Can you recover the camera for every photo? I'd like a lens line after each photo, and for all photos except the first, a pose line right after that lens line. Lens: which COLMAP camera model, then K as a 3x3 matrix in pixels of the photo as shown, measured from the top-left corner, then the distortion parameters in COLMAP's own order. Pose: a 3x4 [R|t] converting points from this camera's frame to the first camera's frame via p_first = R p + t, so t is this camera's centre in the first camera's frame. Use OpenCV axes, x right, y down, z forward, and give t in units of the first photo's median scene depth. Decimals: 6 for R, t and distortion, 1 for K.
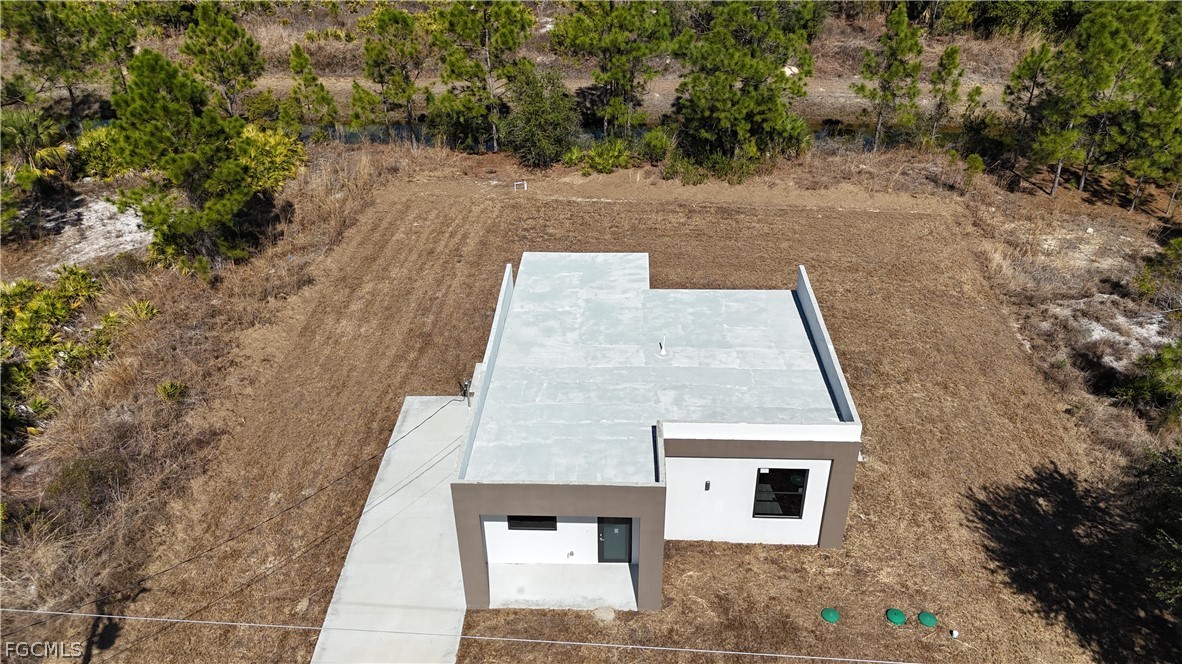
lens RADIAL K [[868.7, 0, 593.4], [0, 868.7, 327.4], [0, 0, 1]] dist [0.085900, -0.110176]
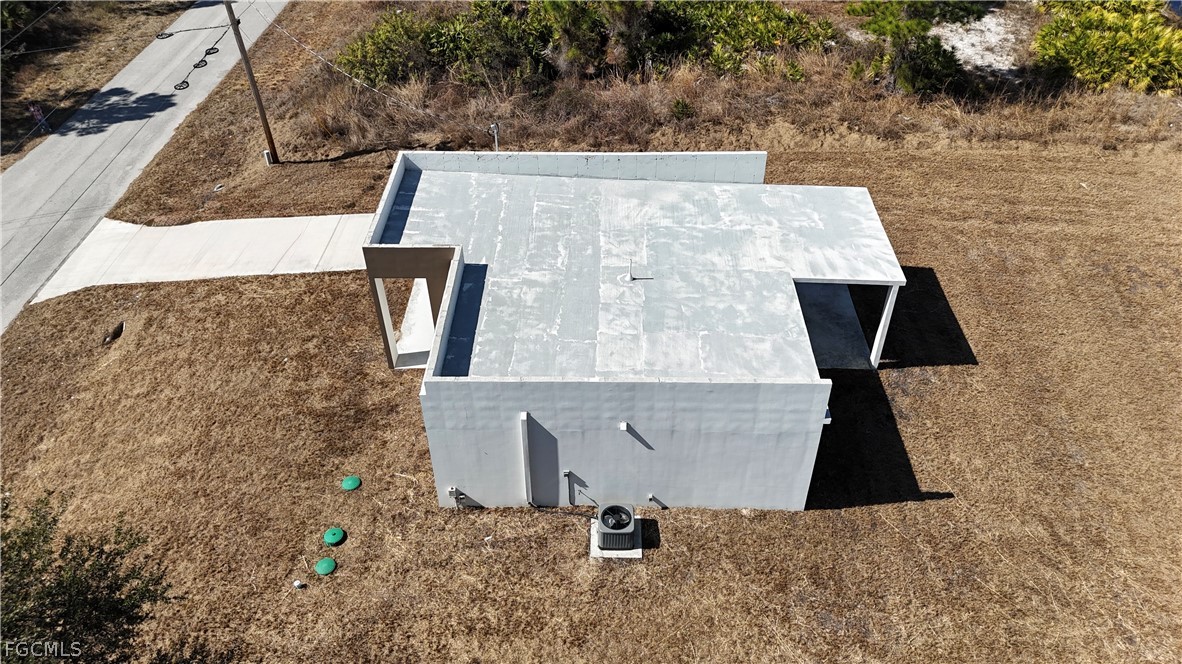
lens RADIAL K [[868.7, 0, 593.4], [0, 868.7, 327.4], [0, 0, 1]] dist [0.085900, -0.110176]
pose [[0.025185, 0.651229, -0.758463, 0.740332], [-0.529112, 0.652404, 0.542595, -0.374736], [0.848178, 0.387646, 0.361004, 0.664163]]
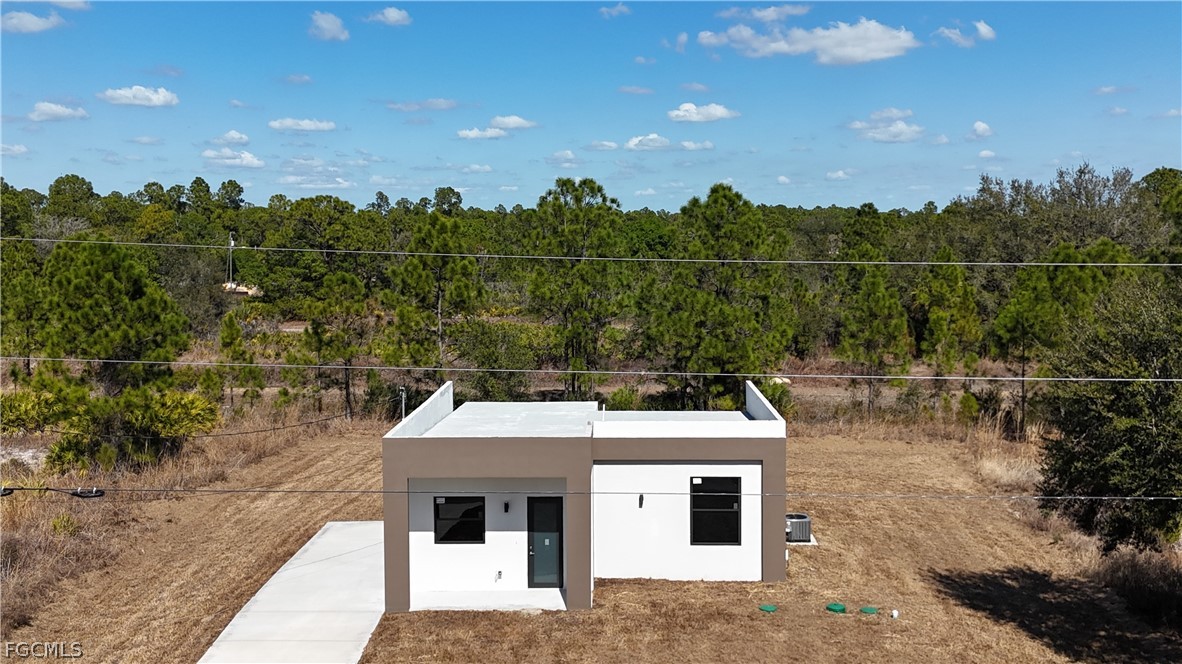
lens RADIAL K [[1196.2, 0, 597.9], [0, 1196.2, 311.9], [0, 0, 1]] dist [0.142129, -0.367471]
pose [[0.999803, 0.009587, 0.017387, 0.048765], [-0.000334, 0.883703, -0.468048, 0.539335], [-0.019852, 0.467950, 0.883532, -0.251612]]
